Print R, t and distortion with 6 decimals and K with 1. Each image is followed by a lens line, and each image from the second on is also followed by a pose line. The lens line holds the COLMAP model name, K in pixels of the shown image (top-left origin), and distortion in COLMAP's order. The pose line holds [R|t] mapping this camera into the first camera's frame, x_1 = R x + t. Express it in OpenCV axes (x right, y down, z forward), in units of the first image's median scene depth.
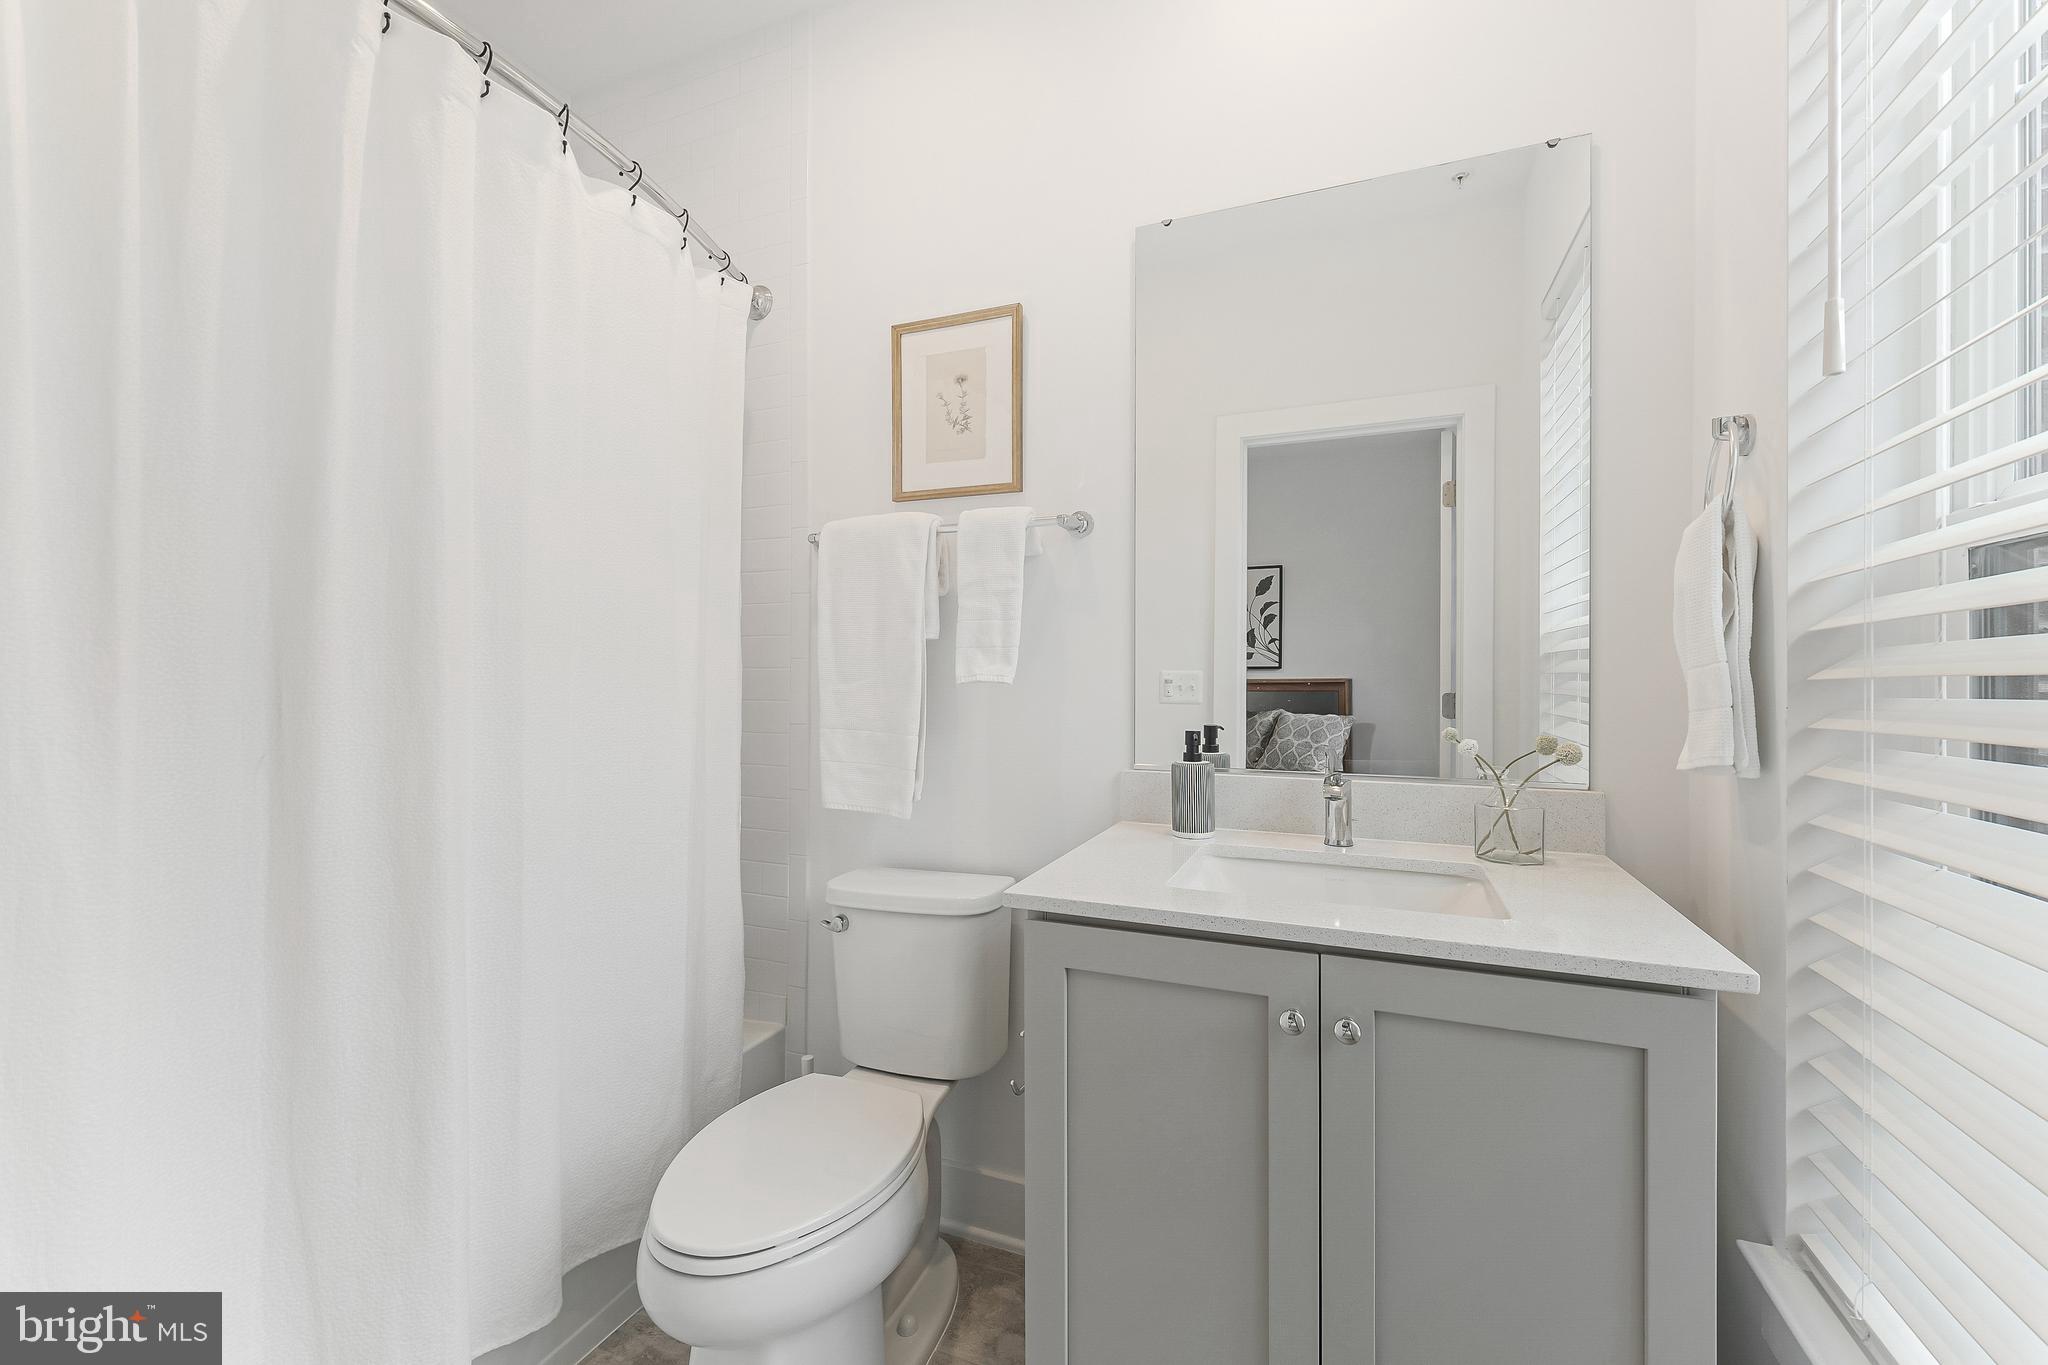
lens RADIAL K [[824.7, 0, 1029.2], [0, 824.7, 683.1], [0, 0, 1]] dist [-0.000197, -0.000349]
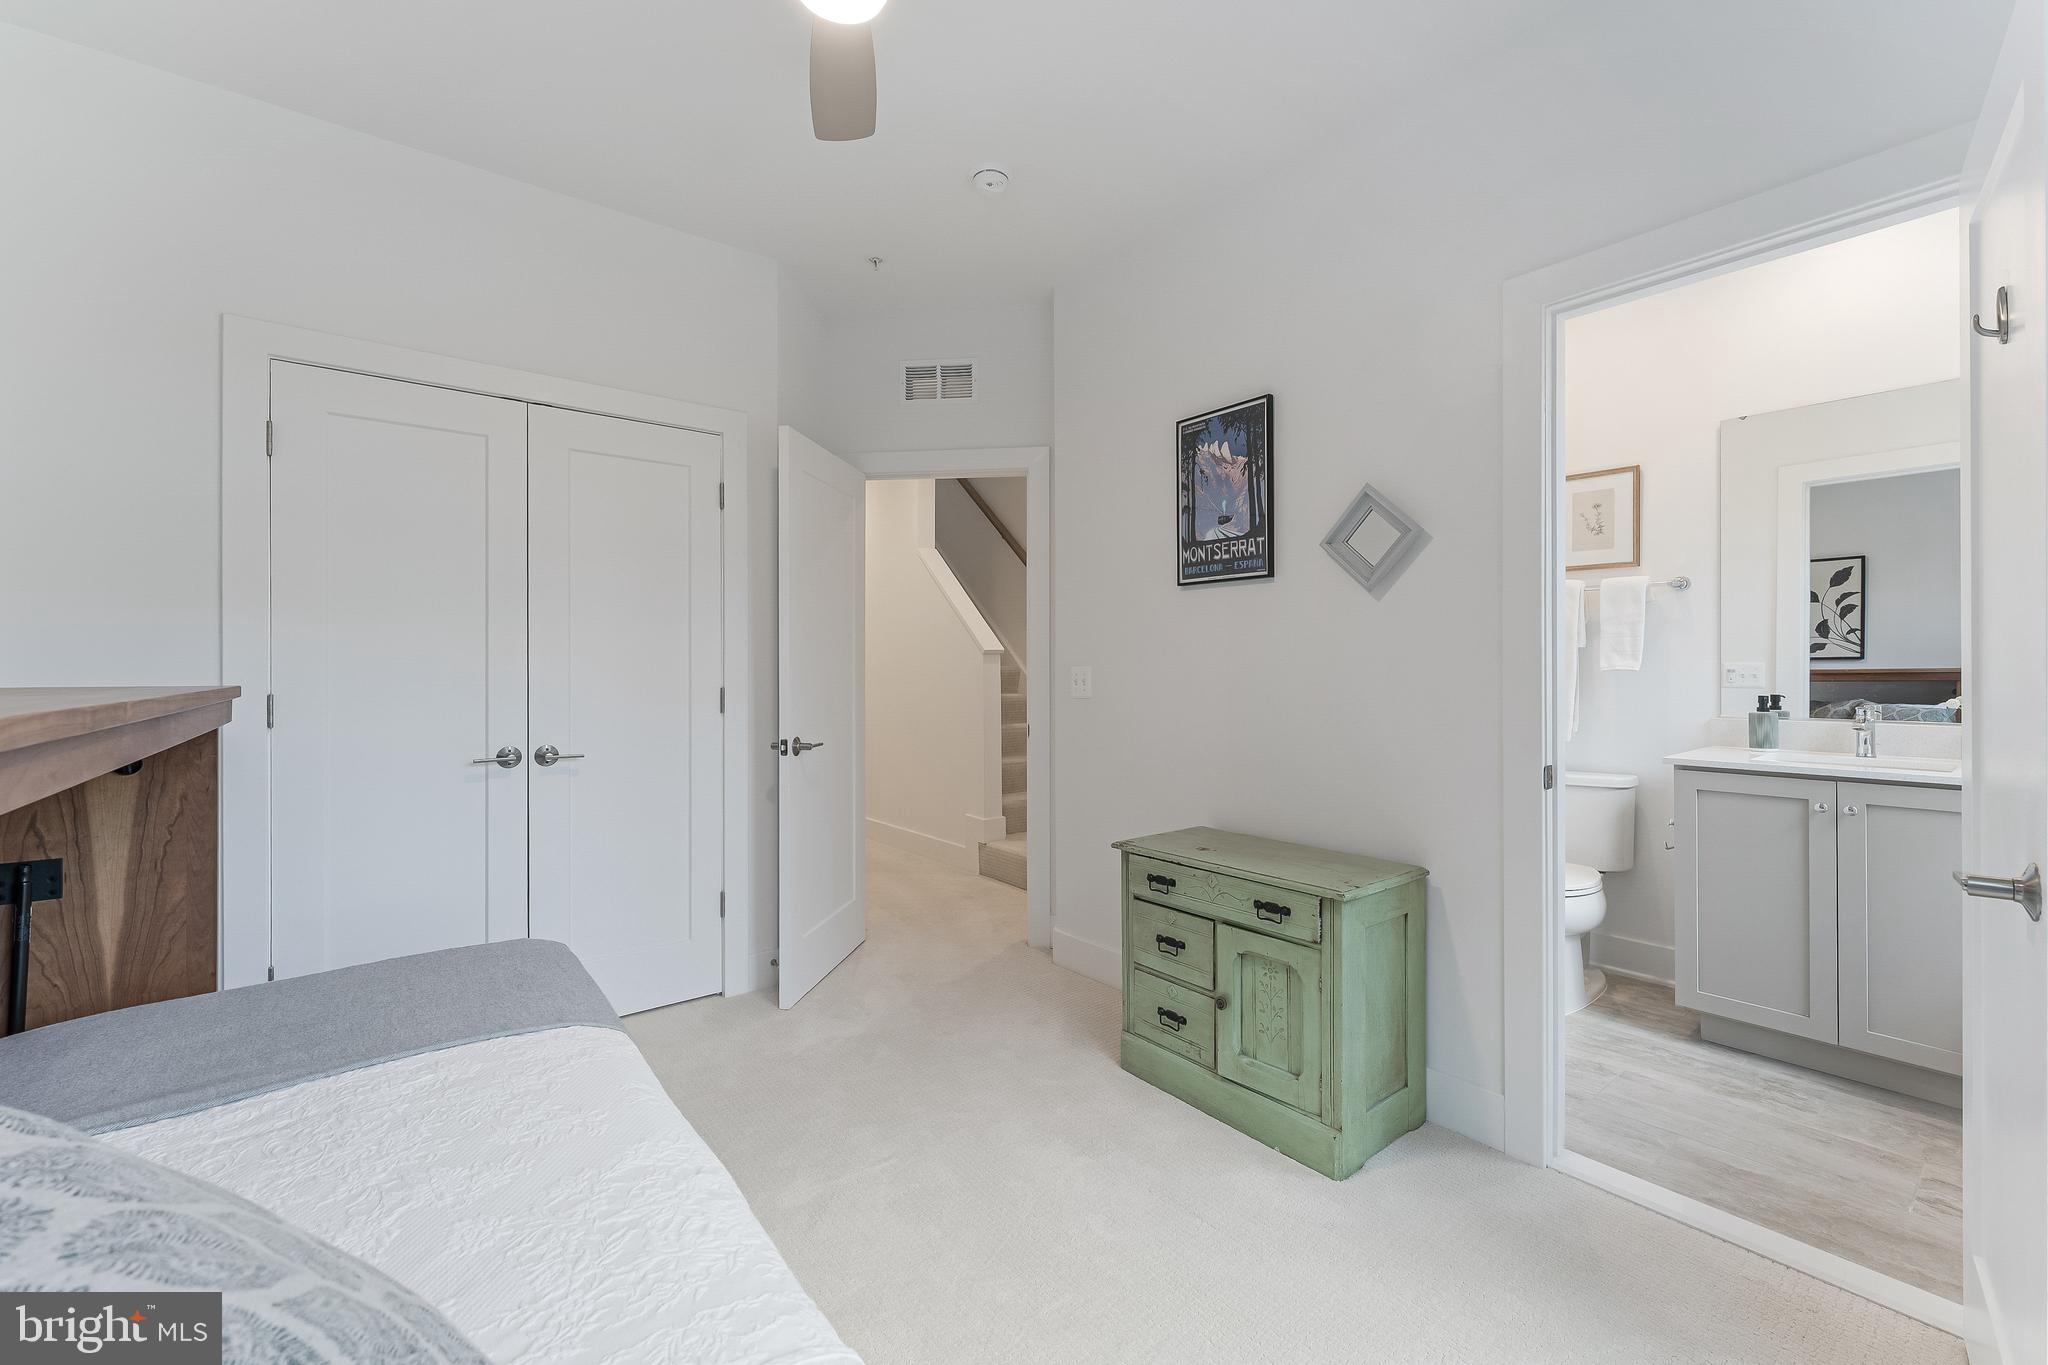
lens RADIAL K [[834.8, 0, 1023.8], [0, 834.8, 669.1], [0, 0, 1]] dist [-0.002571, -0.000319]
pose [[0.871310, -0.002157, -0.490727, -0.293447], [-0.001485, 0.999974, -0.007032, 0.011533], [0.490730, 0.006855, 0.871285, -1.284424]]
